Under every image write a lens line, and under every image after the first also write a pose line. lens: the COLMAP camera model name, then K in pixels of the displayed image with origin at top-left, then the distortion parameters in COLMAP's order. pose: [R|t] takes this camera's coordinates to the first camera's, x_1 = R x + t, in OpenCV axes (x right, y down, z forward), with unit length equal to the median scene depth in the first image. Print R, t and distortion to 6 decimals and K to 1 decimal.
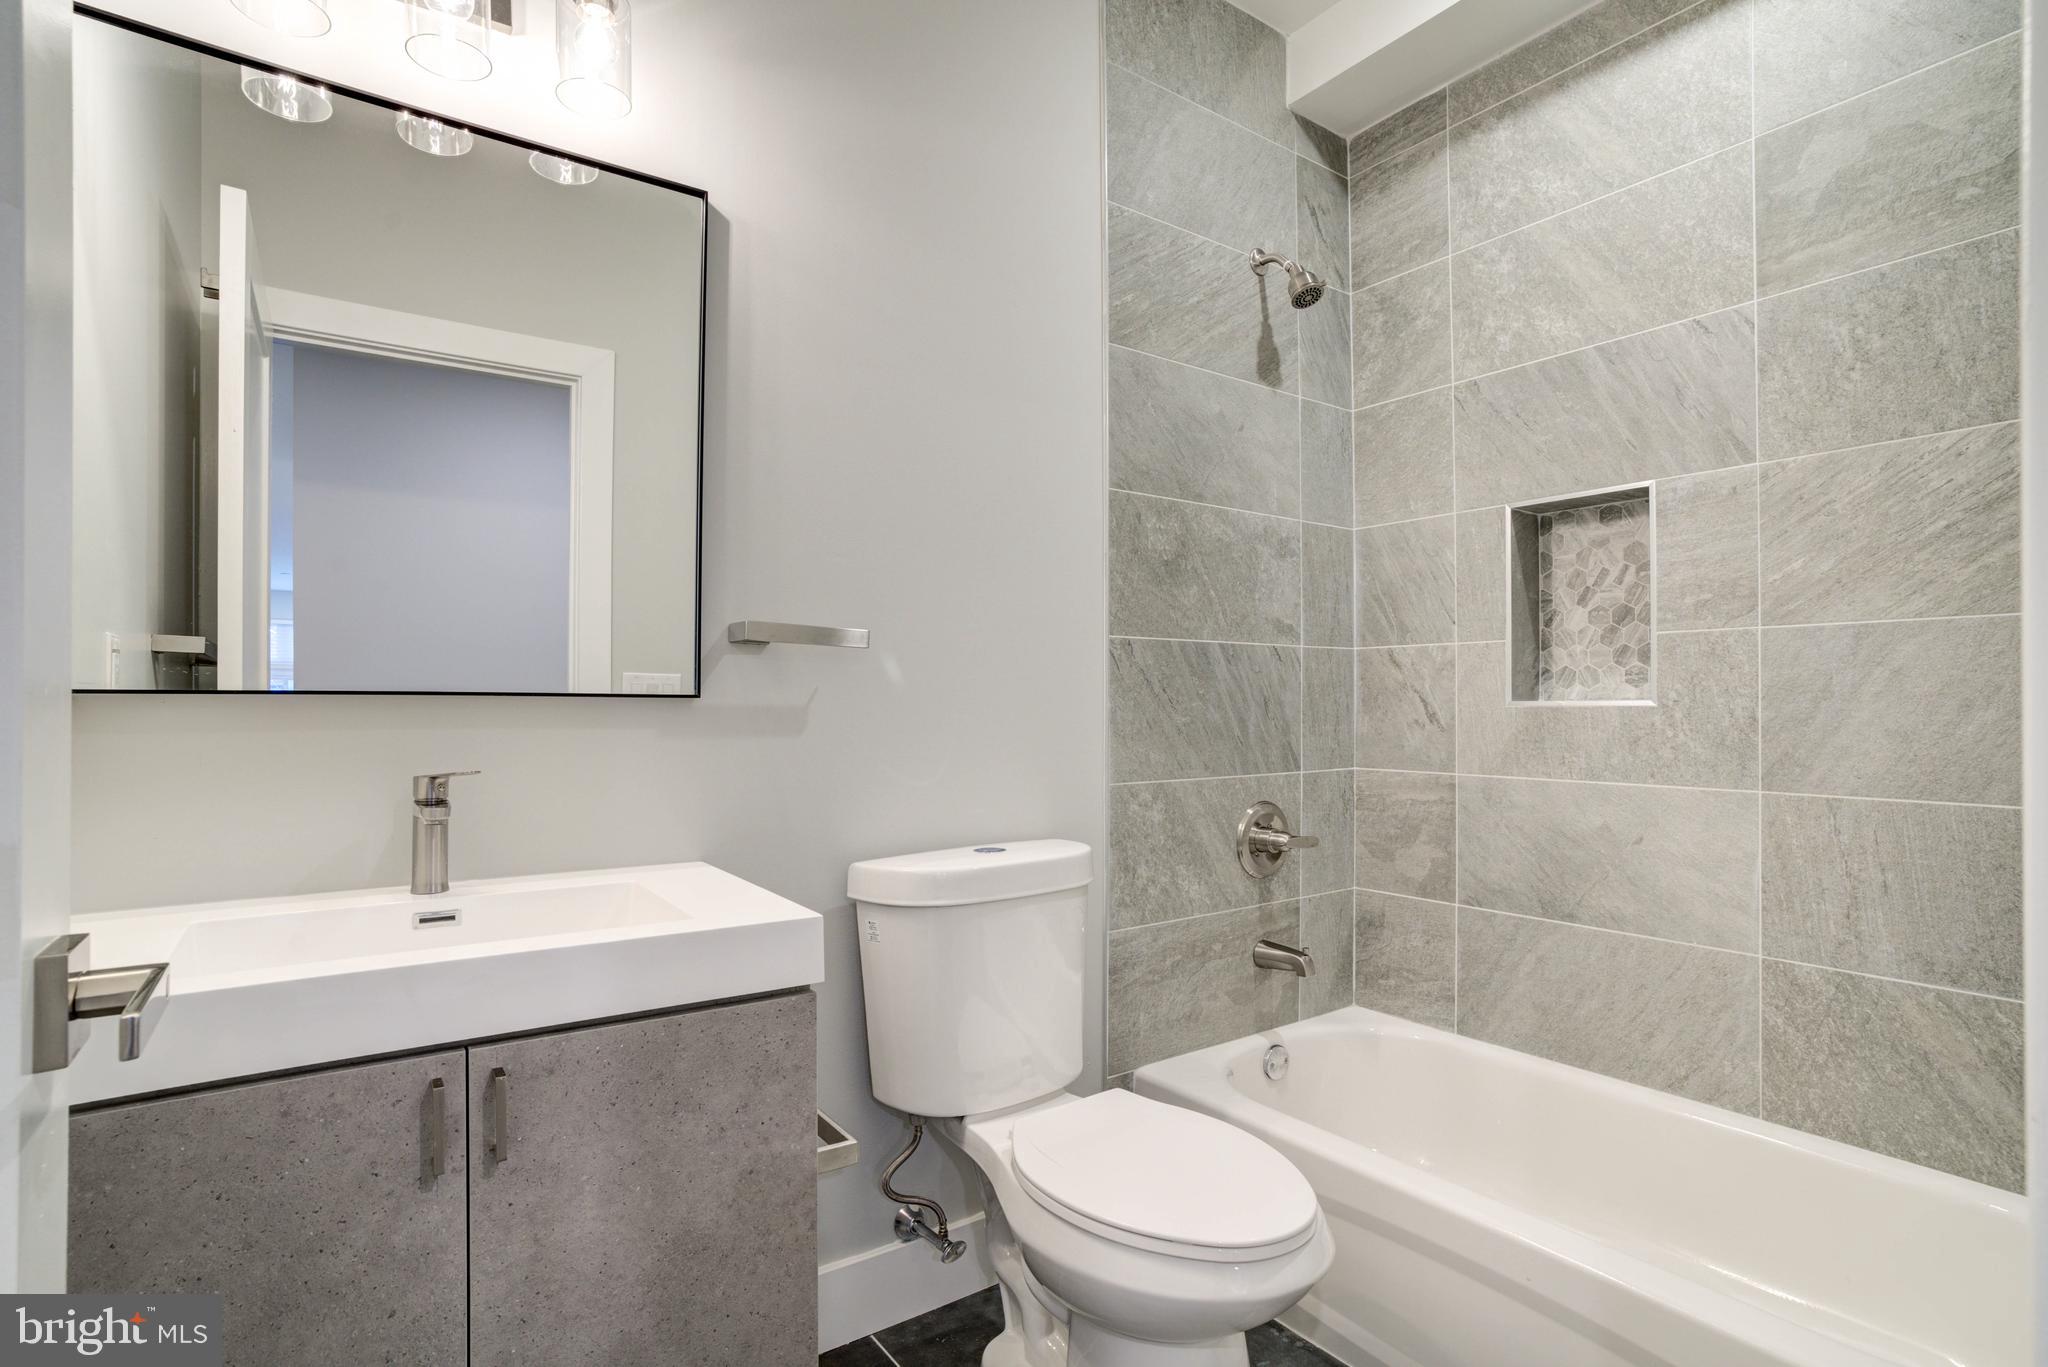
lens RADIAL K [[1019.1, 0, 1025.4], [0, 1019.1, 677.8], [0, 0, 1]] dist [-0.050836, 0.012421]
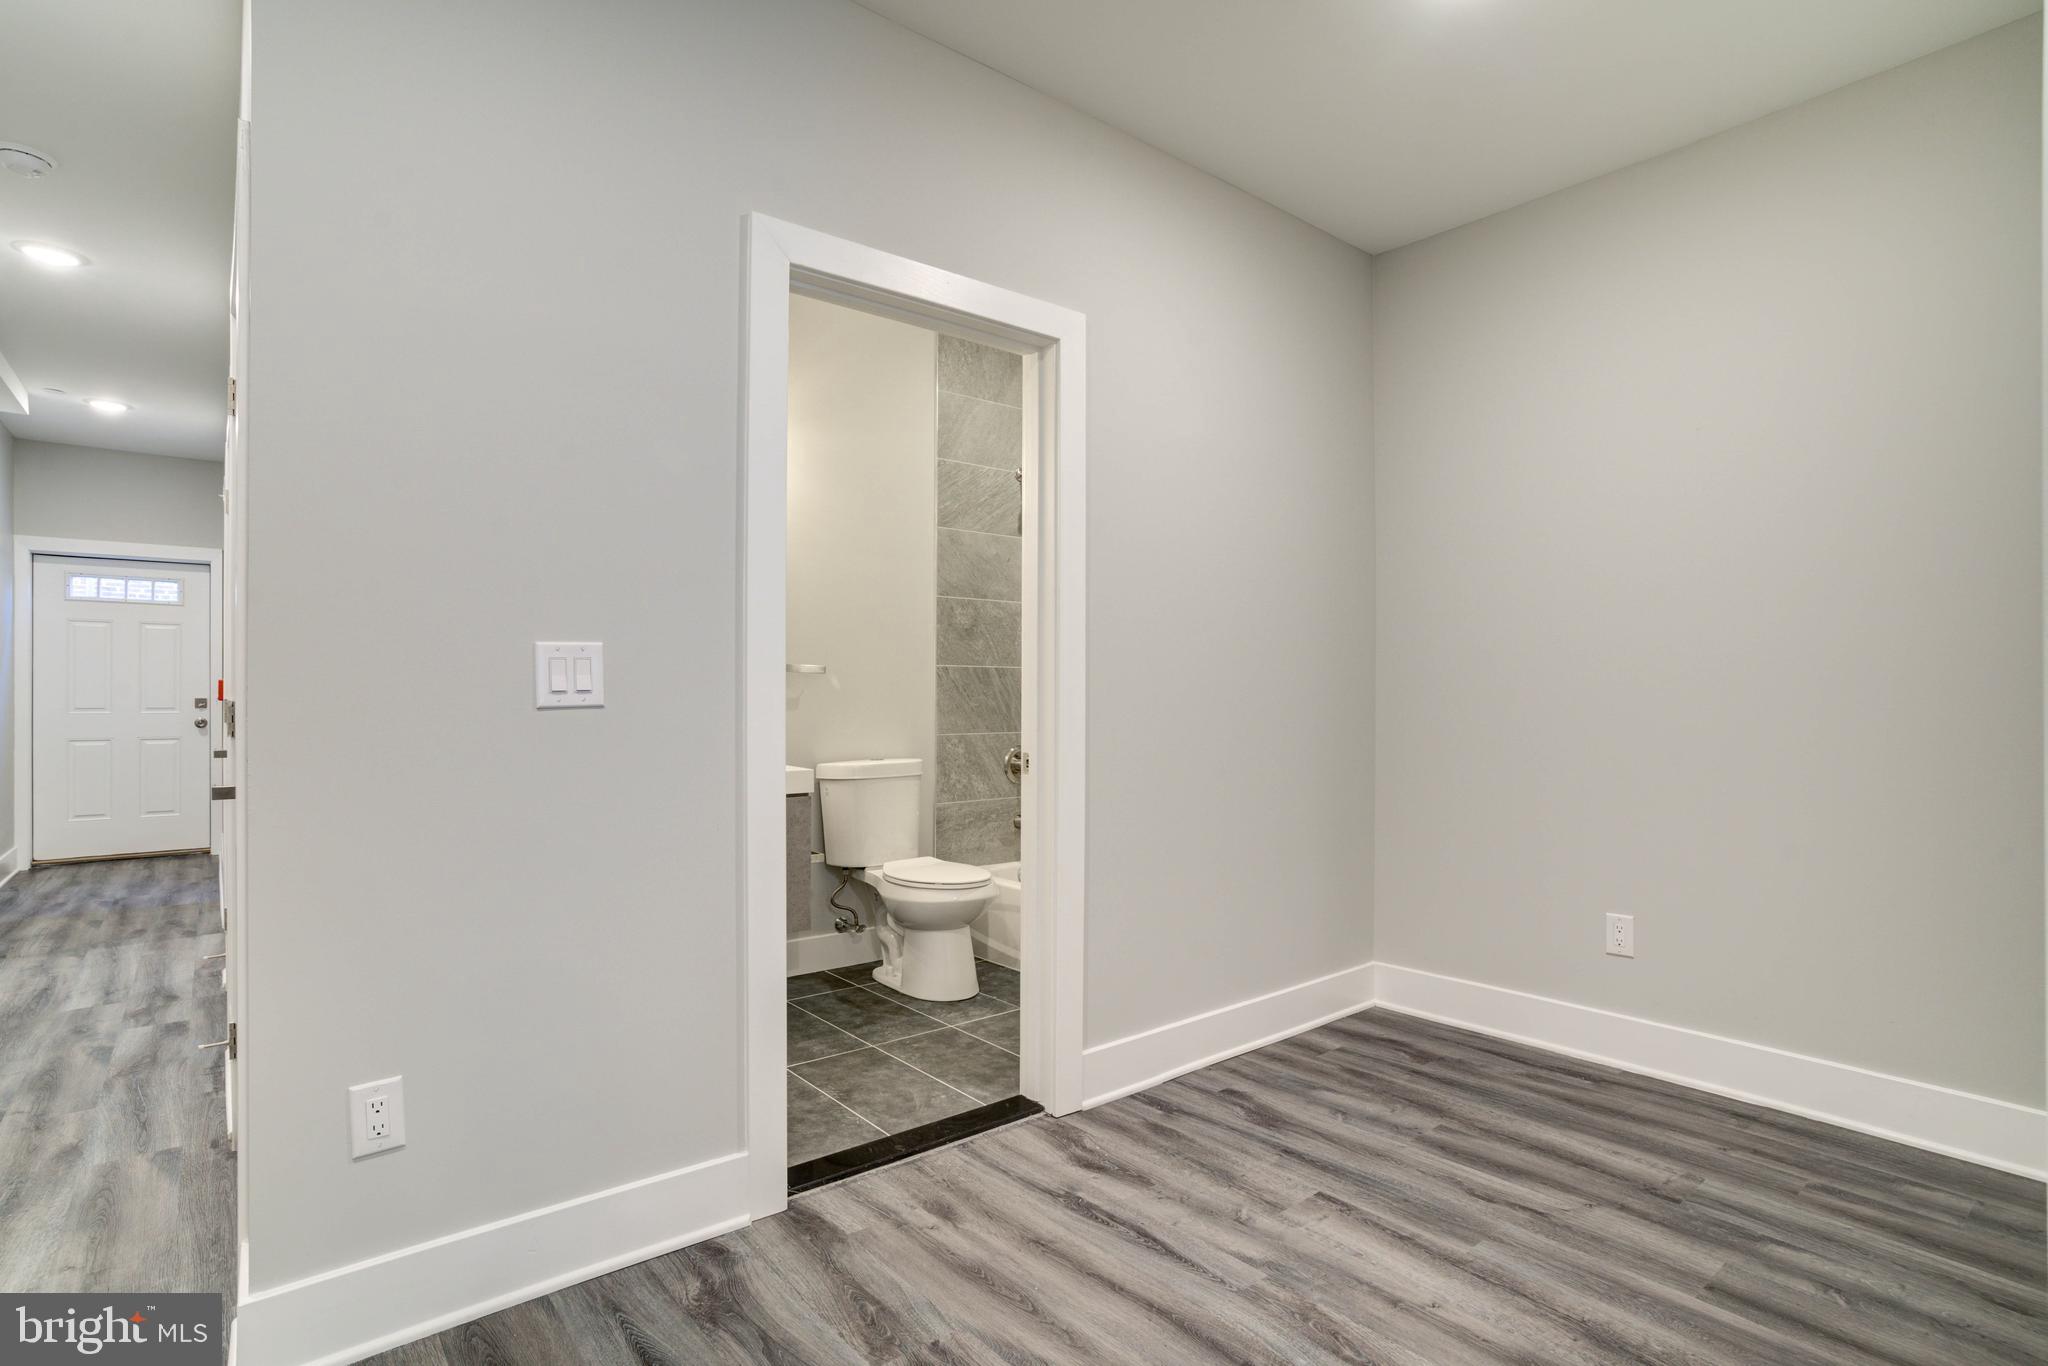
lens RADIAL K [[1019.1, 0, 1031.4], [0, 1019.1, 684.9], [0, 0, 1]] dist [-0.050836, 0.012421]
pose [[0.997453, 0.003263, 0.071251, 0.124954], [-0.004034, 0.999935, 0.010671, -0.022779], [-0.071211, -0.010931, 0.997401, -1.115109]]
